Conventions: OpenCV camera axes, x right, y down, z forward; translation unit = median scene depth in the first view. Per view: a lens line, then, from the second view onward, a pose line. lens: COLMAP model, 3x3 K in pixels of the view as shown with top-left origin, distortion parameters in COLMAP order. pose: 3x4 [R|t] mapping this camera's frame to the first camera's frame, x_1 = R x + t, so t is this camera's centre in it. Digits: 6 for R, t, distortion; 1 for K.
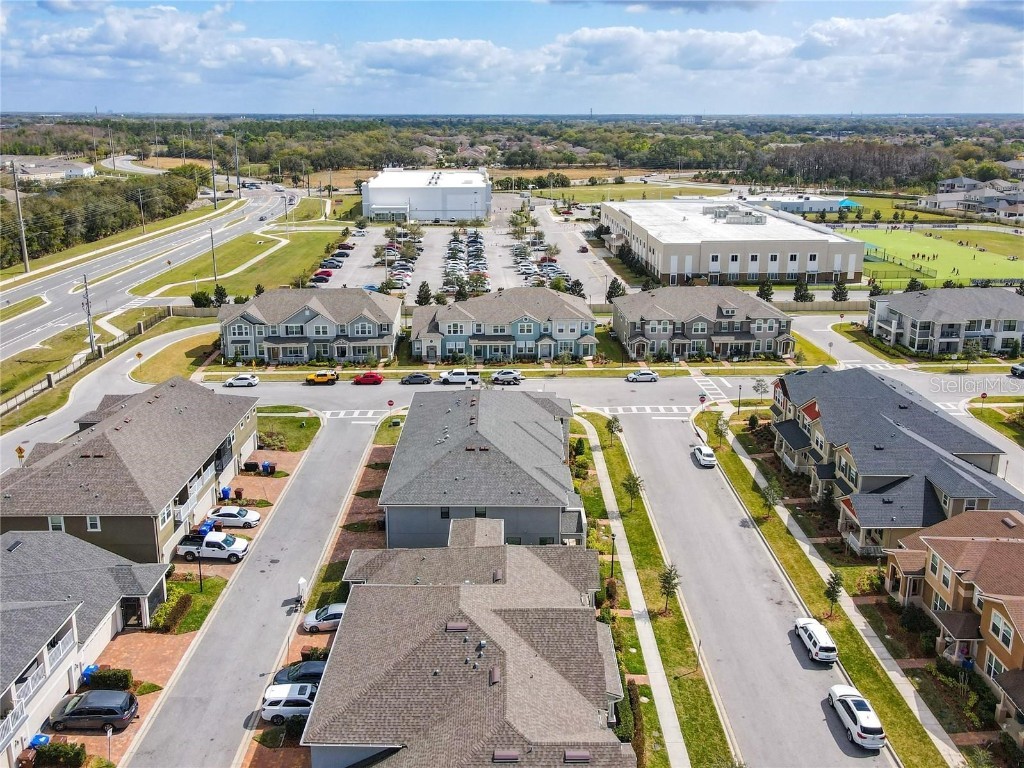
lens RADIAL K [[754.2, 0, 523.9], [0, 754.2, 386.5], [0, 0, 1]] dist [0.006046, 0.006781]
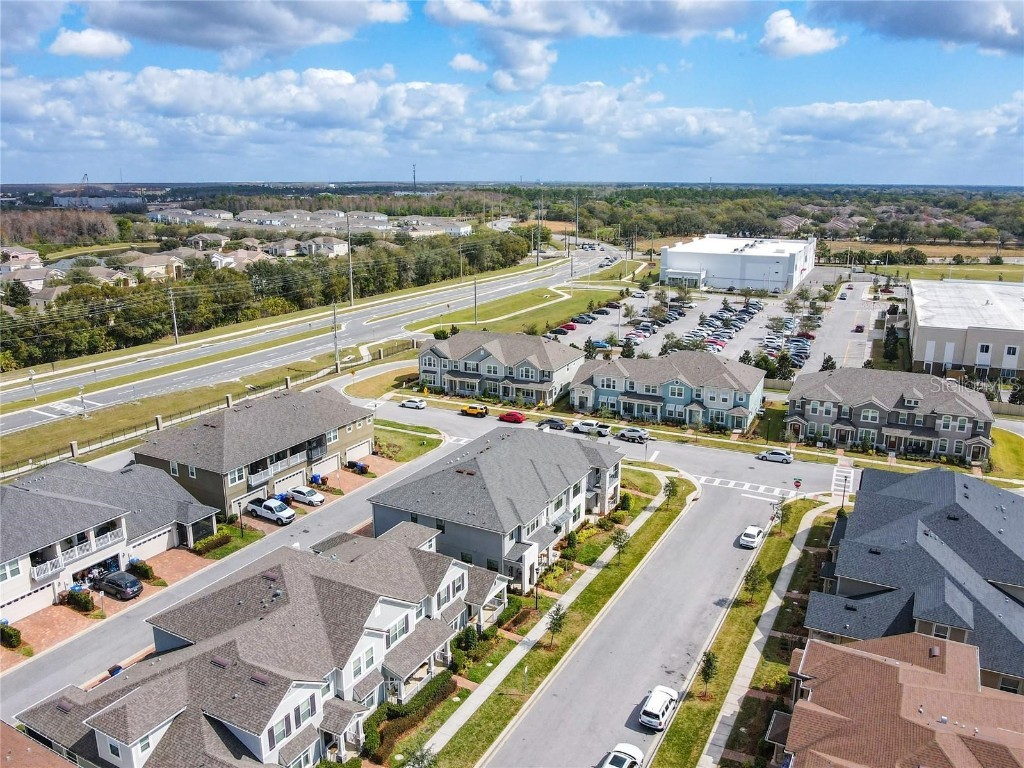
lens RADIAL K [[771.3, 0, 531.0], [0, 771.3, 482.7], [0, 0, 1]] dist [-0.019470, -0.000733]
pose [[0.880312, 0.173382, -0.441575, 0.112095], [-0.162082, 0.984730, 0.063525, 0.002634], [0.445847, 0.015649, 0.894972, 0.006816]]
